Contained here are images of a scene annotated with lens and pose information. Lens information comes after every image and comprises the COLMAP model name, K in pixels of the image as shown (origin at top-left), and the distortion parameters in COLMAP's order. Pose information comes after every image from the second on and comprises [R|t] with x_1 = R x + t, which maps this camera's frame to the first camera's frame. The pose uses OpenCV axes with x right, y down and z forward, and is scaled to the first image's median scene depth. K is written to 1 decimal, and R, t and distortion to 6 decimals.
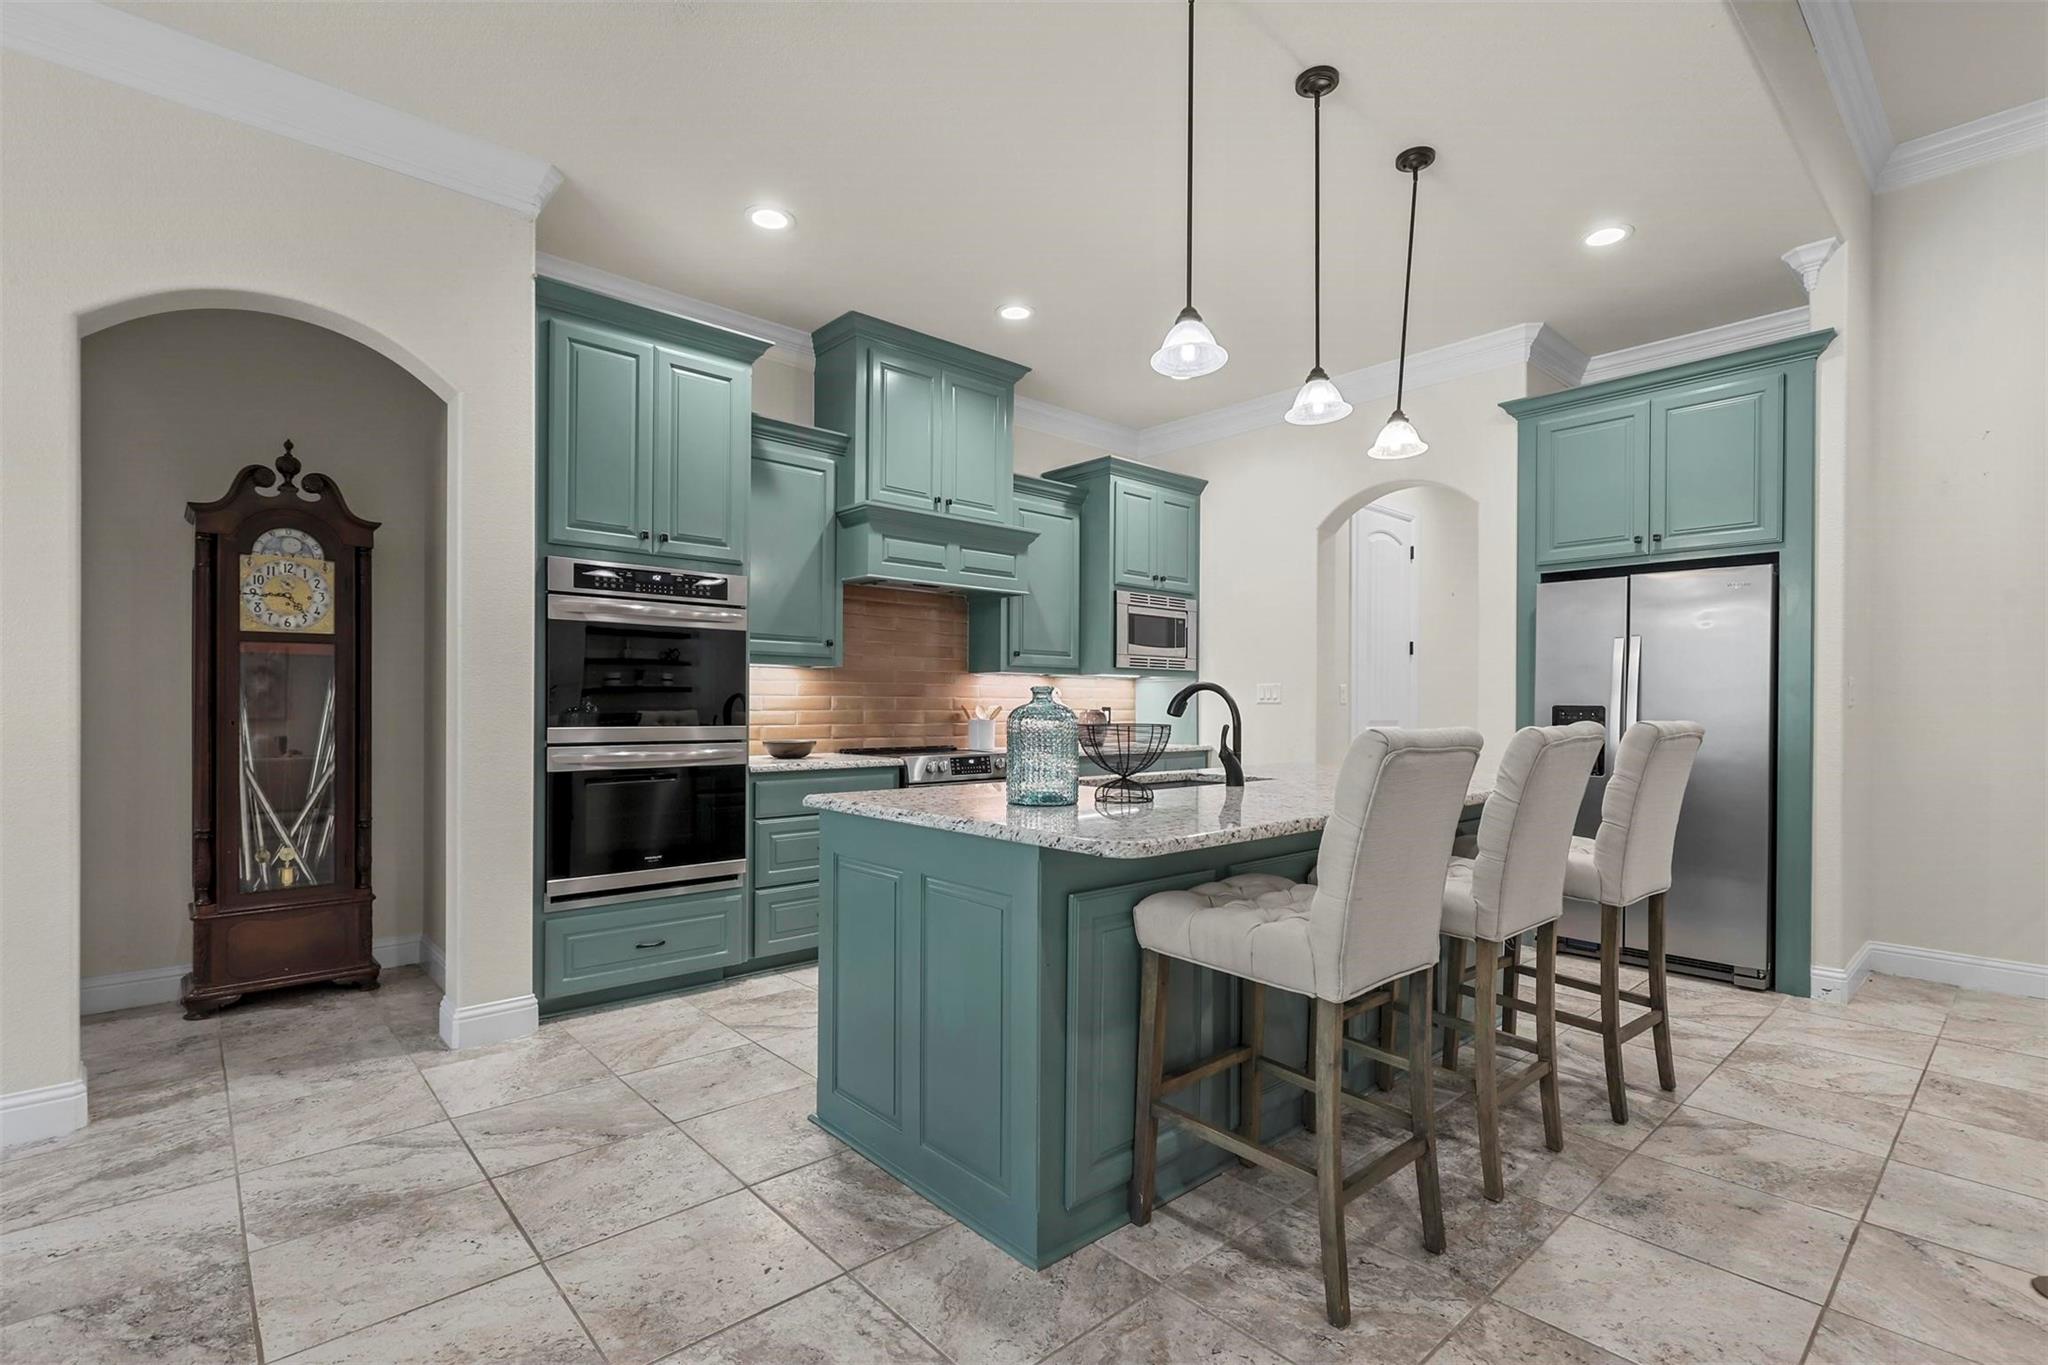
lens RADIAL K [[934.3, 0, 1027.7], [0, 934.3, 694.5], [0, 0, 1]] dist [0.001717, 0.000373]
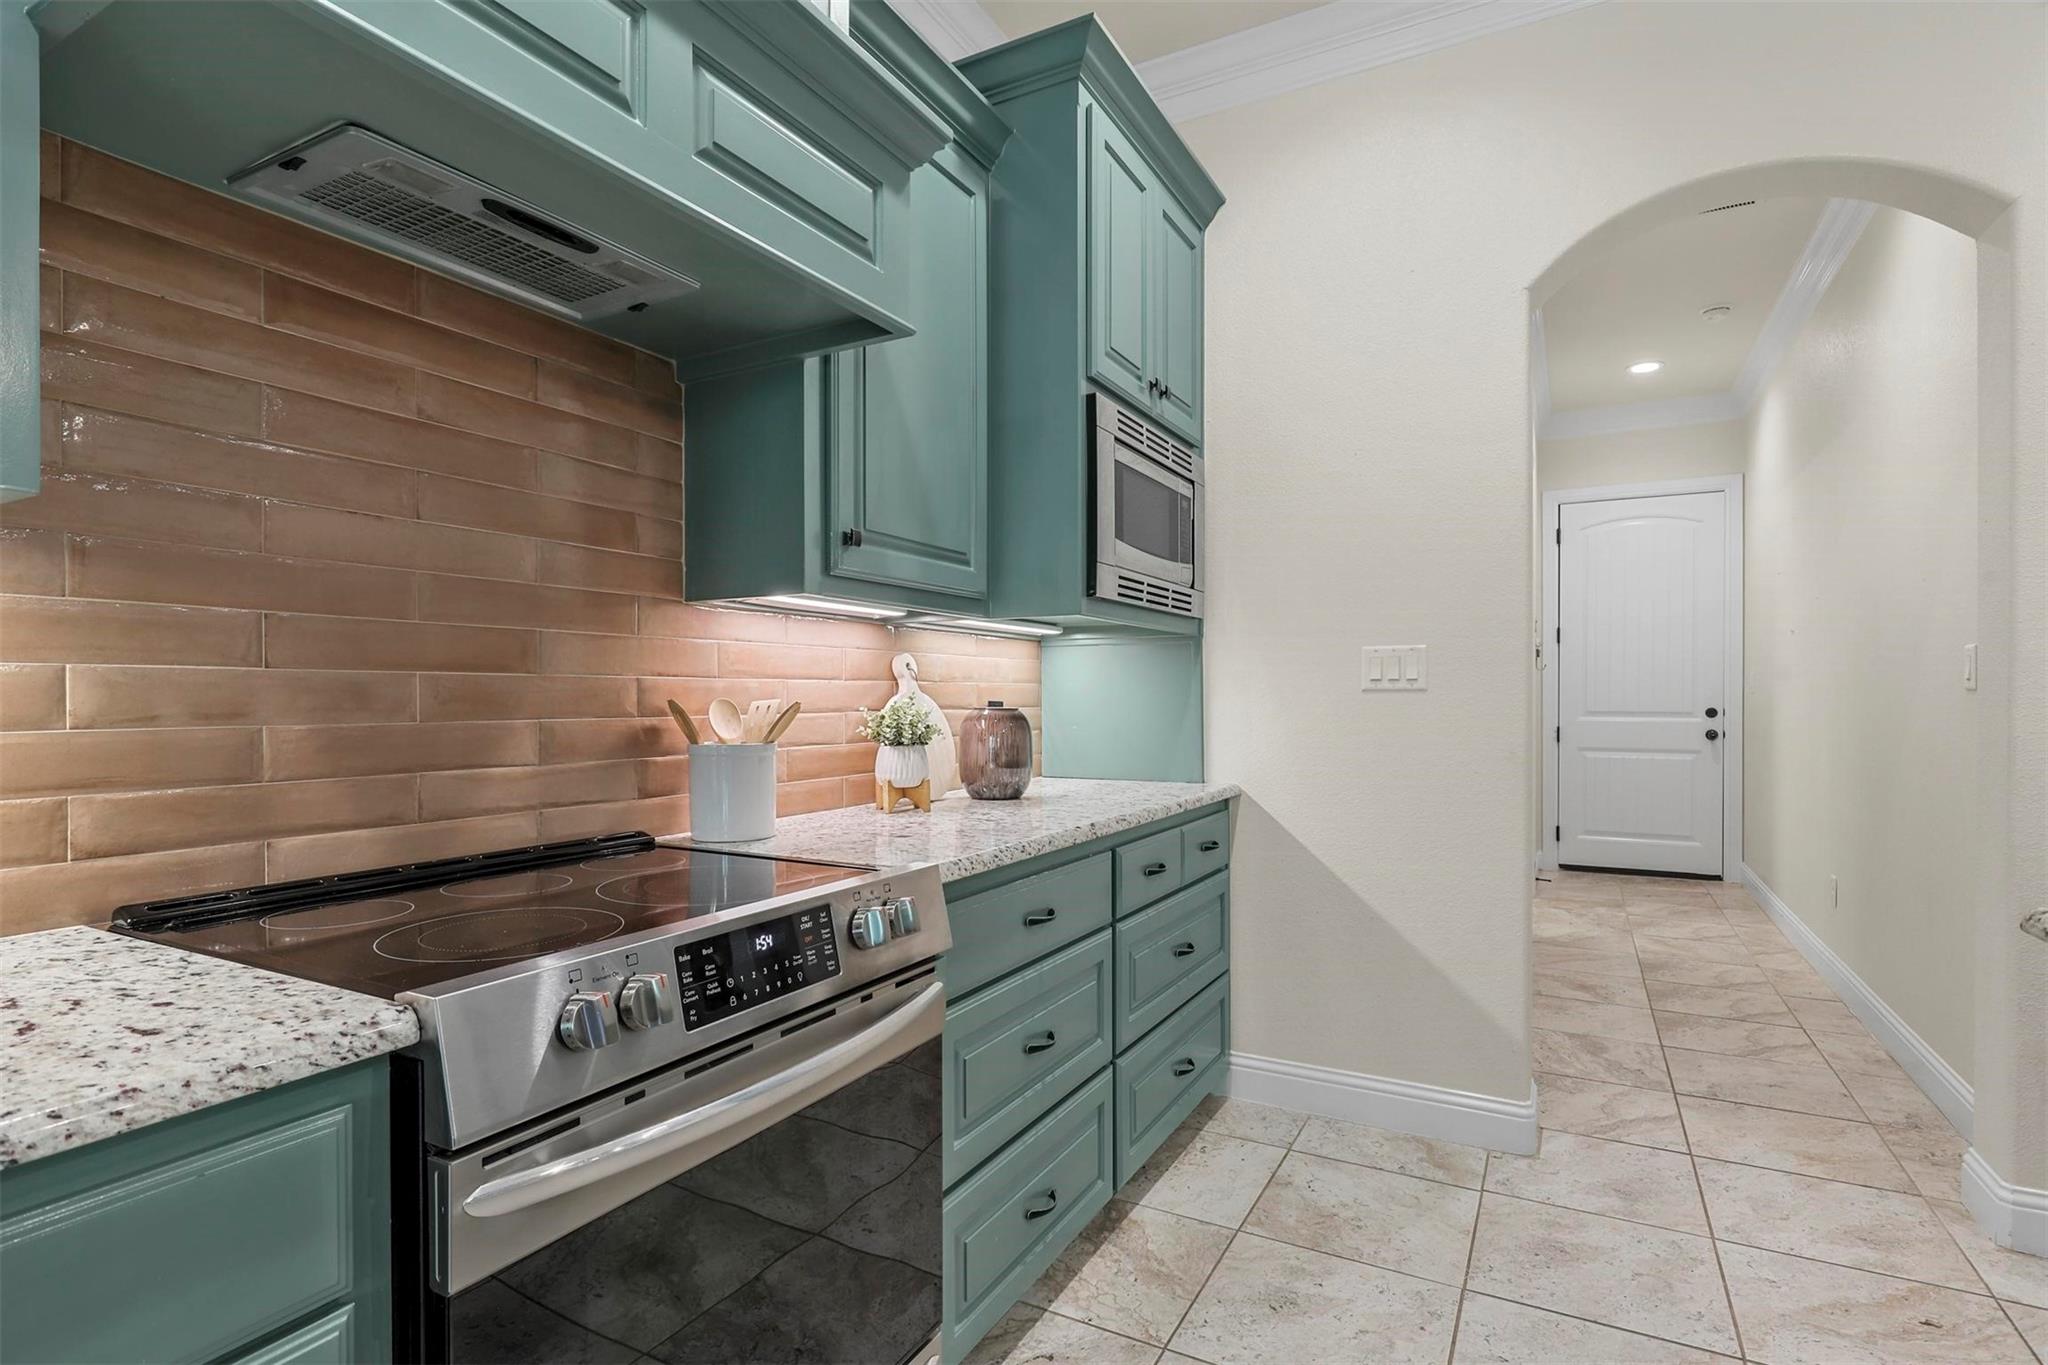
lens RADIAL K [[1016.7, 0, 1026.7], [0, 1016.7, 694.4], [0, 0, 1]] dist [-0.002071, 0.000121]
pose [[0.940265, -0.005252, 0.340402, -0.073862], [0.000515, 0.999902, 0.014005, 0.005081], [-0.340442, -0.012993, 0.940176, 0.640748]]
